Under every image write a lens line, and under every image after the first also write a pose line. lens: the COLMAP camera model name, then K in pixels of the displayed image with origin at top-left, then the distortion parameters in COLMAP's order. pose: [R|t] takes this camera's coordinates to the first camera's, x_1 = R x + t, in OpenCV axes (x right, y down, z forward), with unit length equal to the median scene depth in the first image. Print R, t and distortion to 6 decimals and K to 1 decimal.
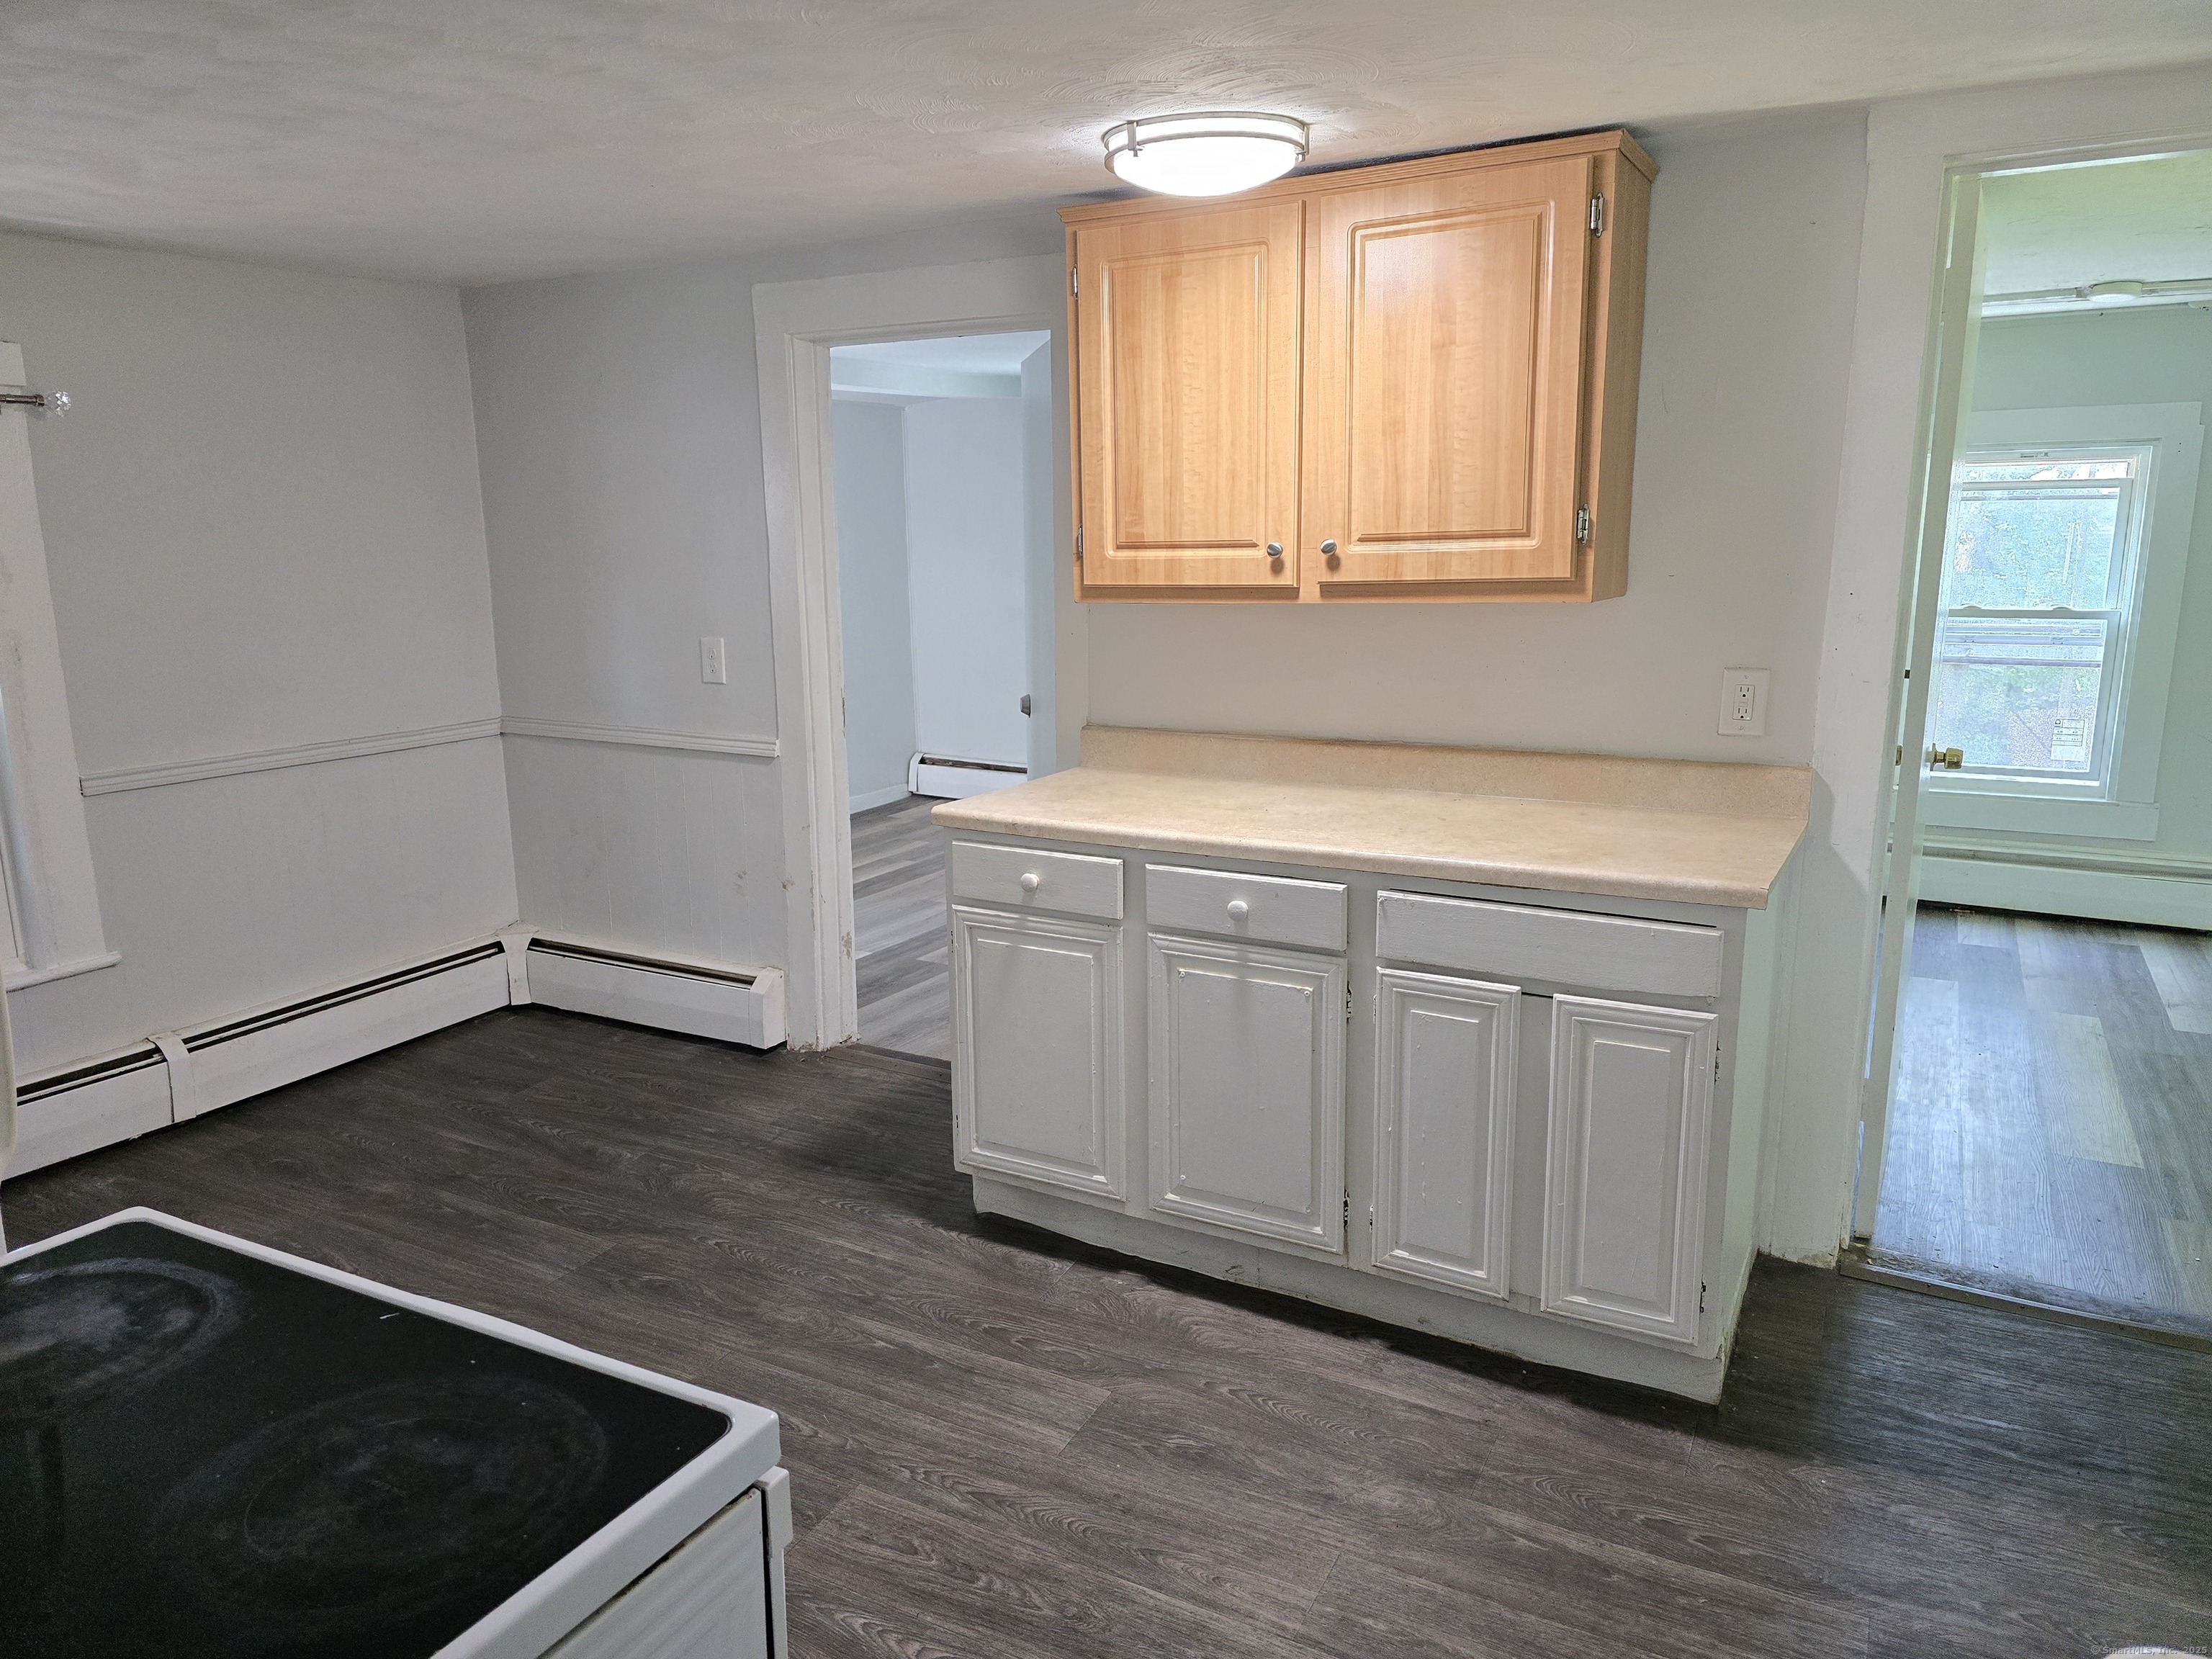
lens RADIAL K [[1514.7, 0, 1101.7], [0, 1514.7, 831.8], [0, 0, 1]] dist [0.024946, -0.005388]
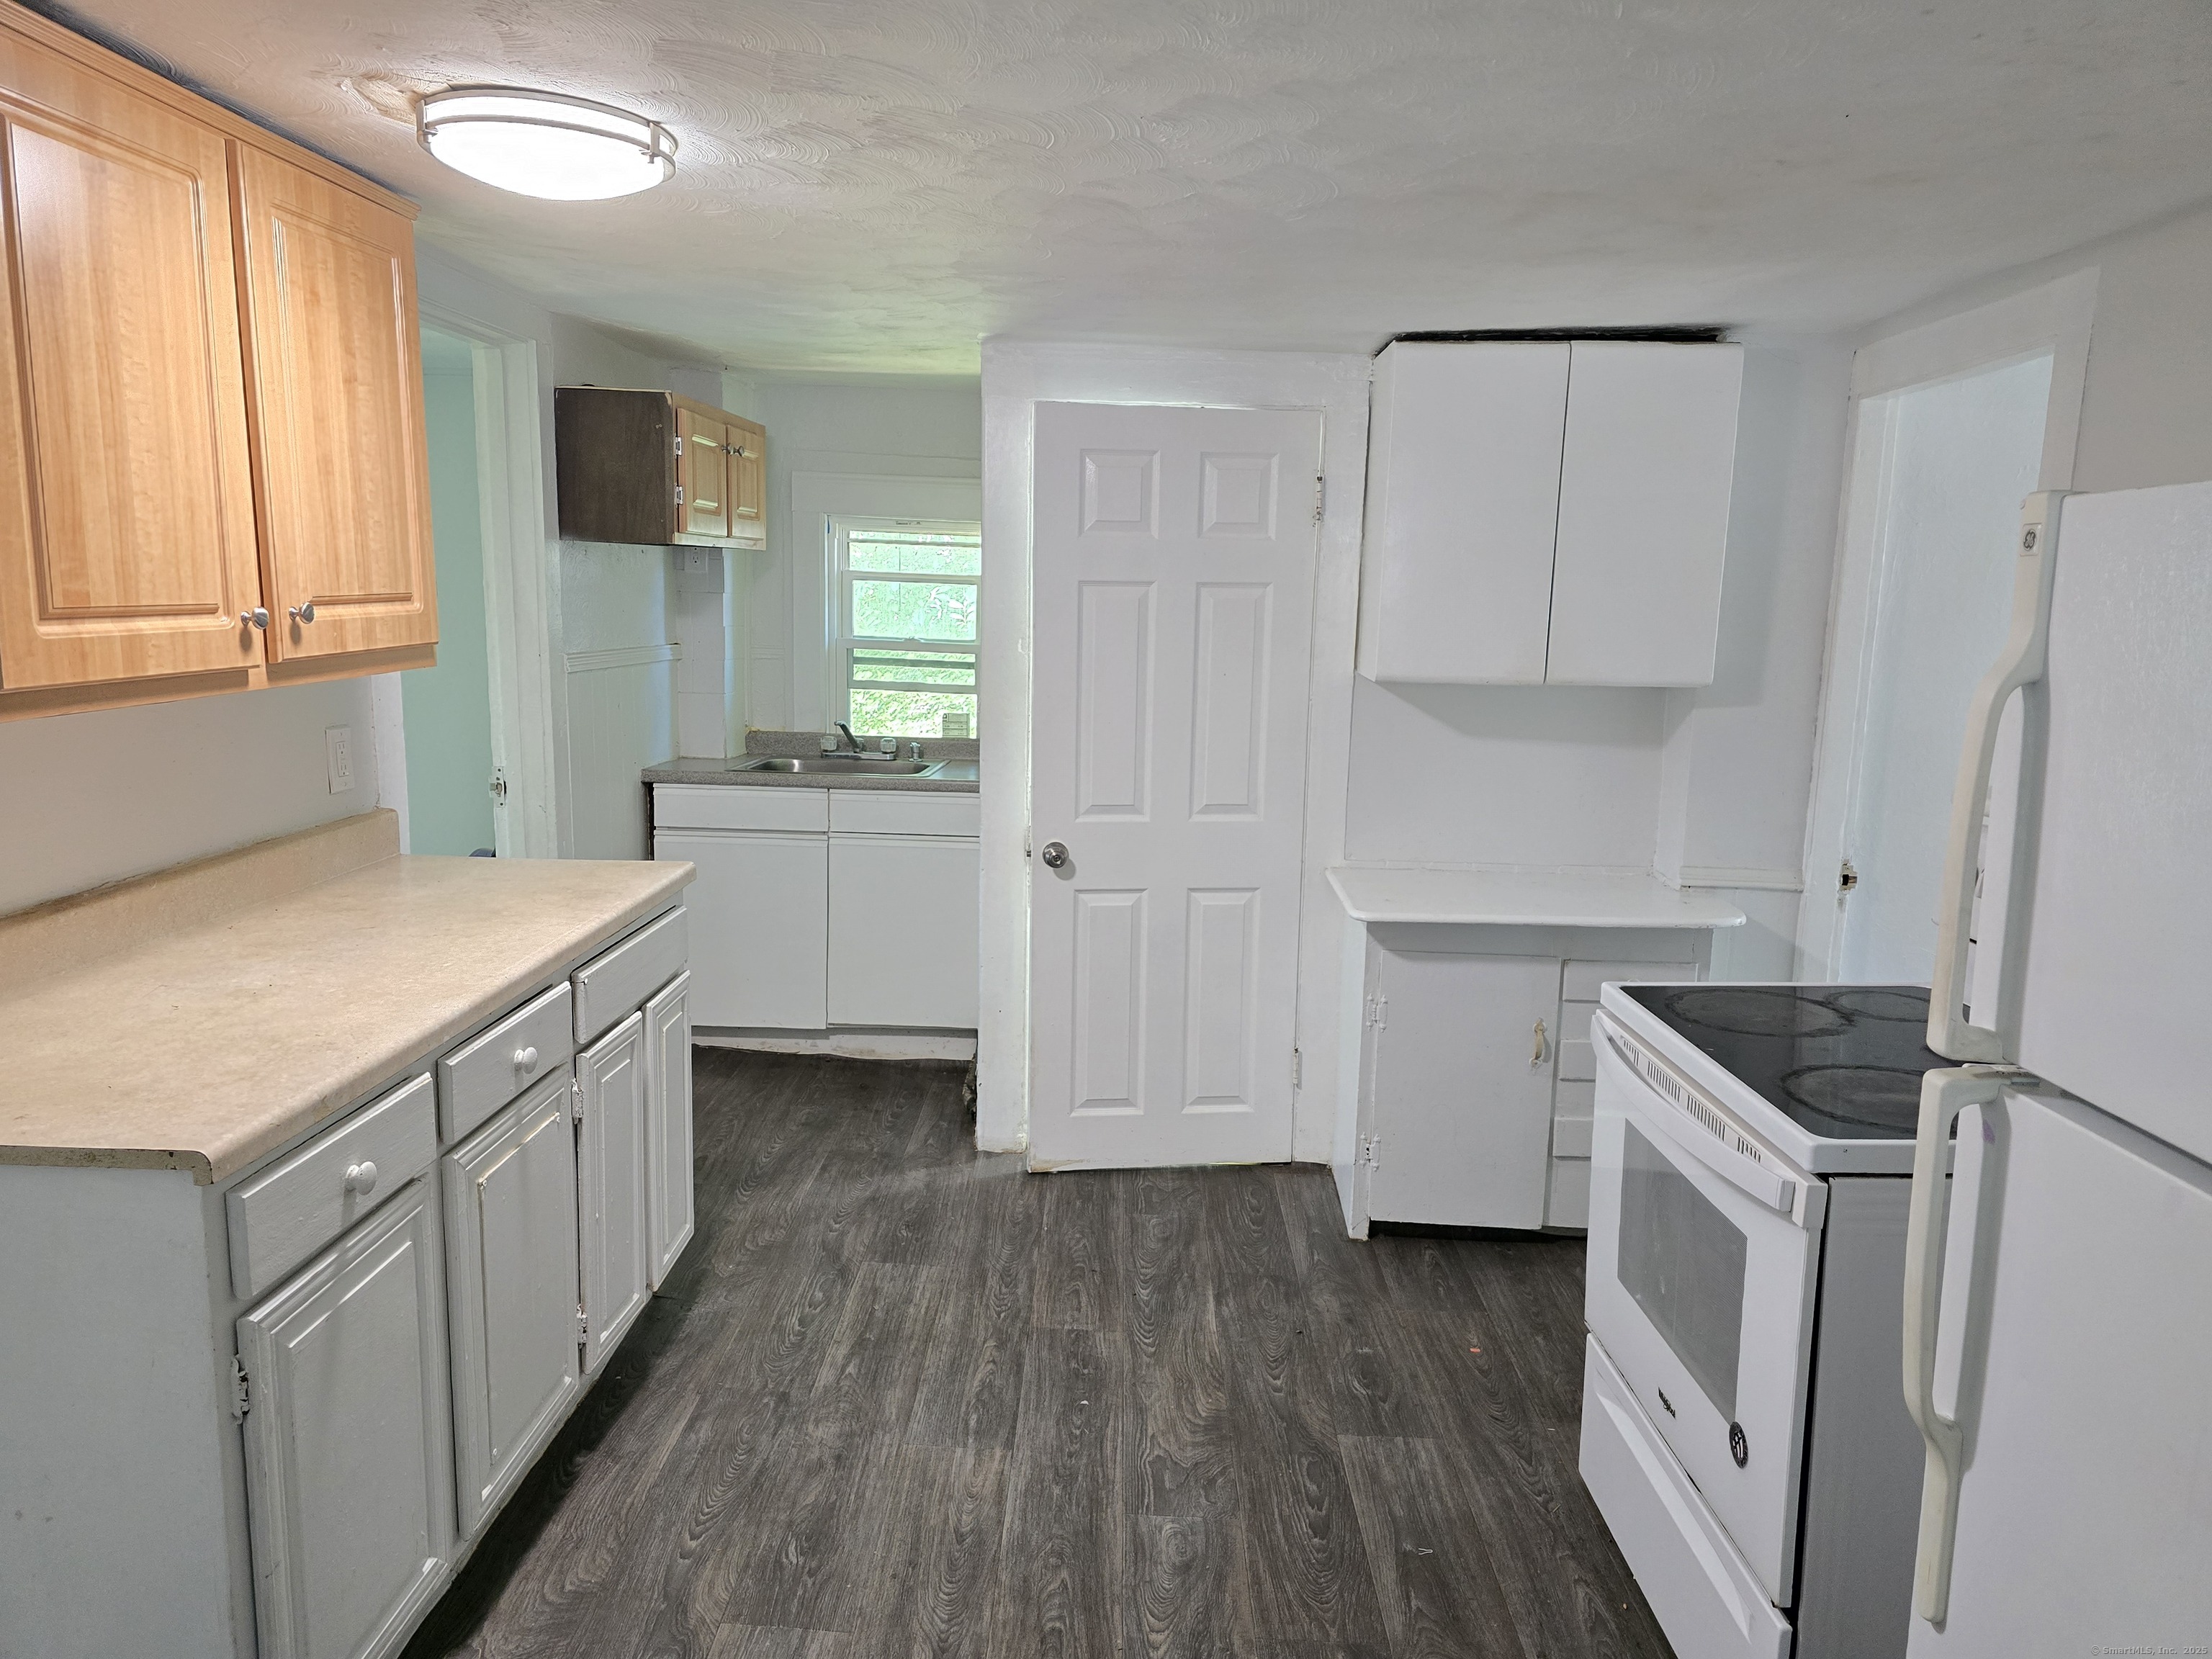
lens RADIAL K [[1514.7, 0, 1101.7], [0, 1514.7, 831.8], [0, 0, 1]] dist [0.024946, -0.005388]
pose [[-0.466702, -0.127965, 0.875108, -0.718873], [0.178322, 0.955540, 0.234827, -0.189690], [-0.866251, 0.265646, -0.423133, 0.999136]]
